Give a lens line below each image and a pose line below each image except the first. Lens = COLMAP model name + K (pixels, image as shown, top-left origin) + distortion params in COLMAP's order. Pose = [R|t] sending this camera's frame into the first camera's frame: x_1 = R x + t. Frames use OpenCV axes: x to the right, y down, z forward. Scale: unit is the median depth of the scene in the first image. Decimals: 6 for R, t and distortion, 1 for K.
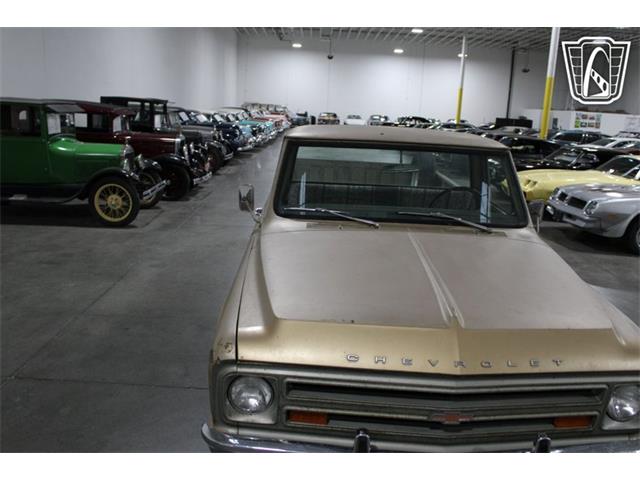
lens RADIAL K [[554.9, 0, 325.9], [0, 554.9, 243.4], [0, 0, 1]] dist [-0.161979, 0.153884]
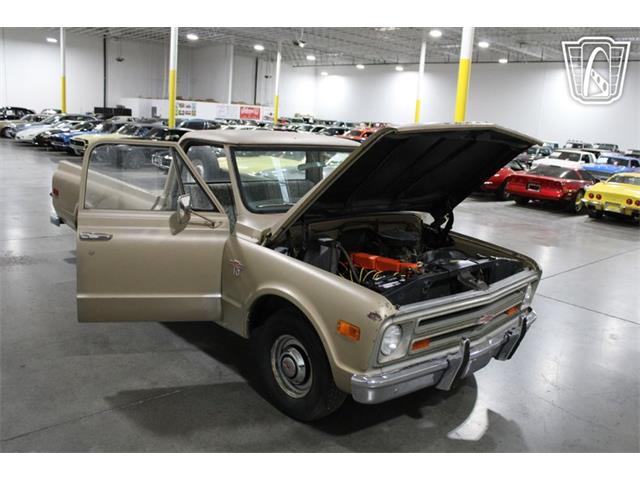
lens RADIAL K [[554.9, 0, 325.9], [0, 554.9, 243.4], [0, 0, 1]] dist [-0.161979, 0.153884]
pose [[0.743762, -0.139313, 0.653766, -0.296837], [0.124659, 0.989791, 0.069098, -0.019491], [-0.656718, 0.030105, 0.753535, 0.018959]]
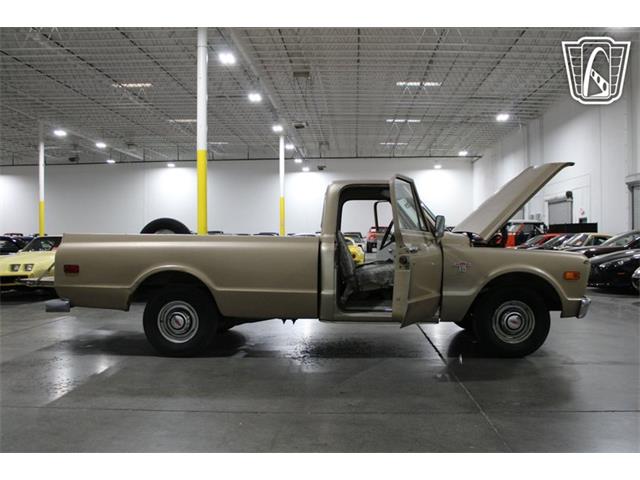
lens RADIAL K [[554.9, 0, 325.9], [0, 554.9, 243.4], [0, 0, 1]] dist [-0.161979, 0.153884]
pose [[0.063914, -0.054009, 0.996493, -0.685684], [0.248345, 0.967982, 0.036535, -0.063971], [-0.966561, 0.245139, 0.075280, 0.497248]]
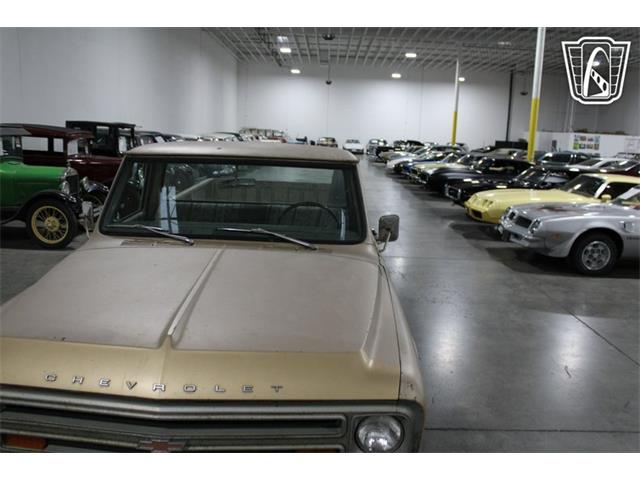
lens RADIAL K [[554.9, 0, 325.9], [0, 554.9, 243.4], [0, 0, 1]] dist [-0.161979, 0.153884]
pose [[0.999807, -0.005004, -0.018981, 0.134549], [0.004152, 0.998993, -0.044663, 0.005387], [0.019185, 0.044576, 0.998822, 0.021265]]
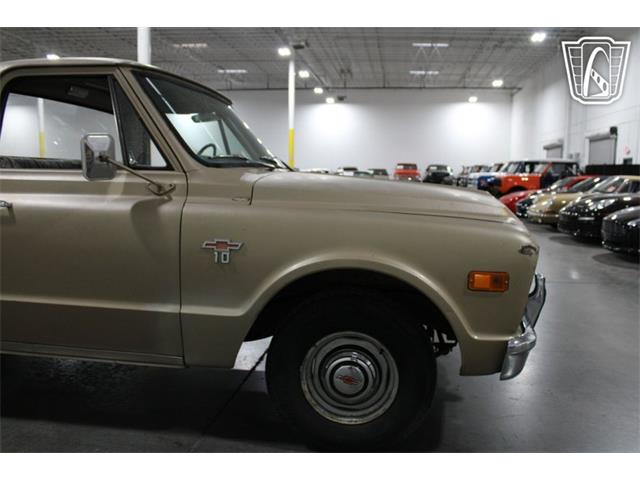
lens RADIAL K [[552.8, 0, 325.6], [0, 552.8, 241.0], [0, 0, 1]] dist [-0.151746, 0.134909]
pose [[0.145697, -0.161875, 0.975996, -0.313635], [0.232707, 0.964452, 0.125221, -0.004261], [-0.961571, 0.208877, 0.178188, 0.305596]]
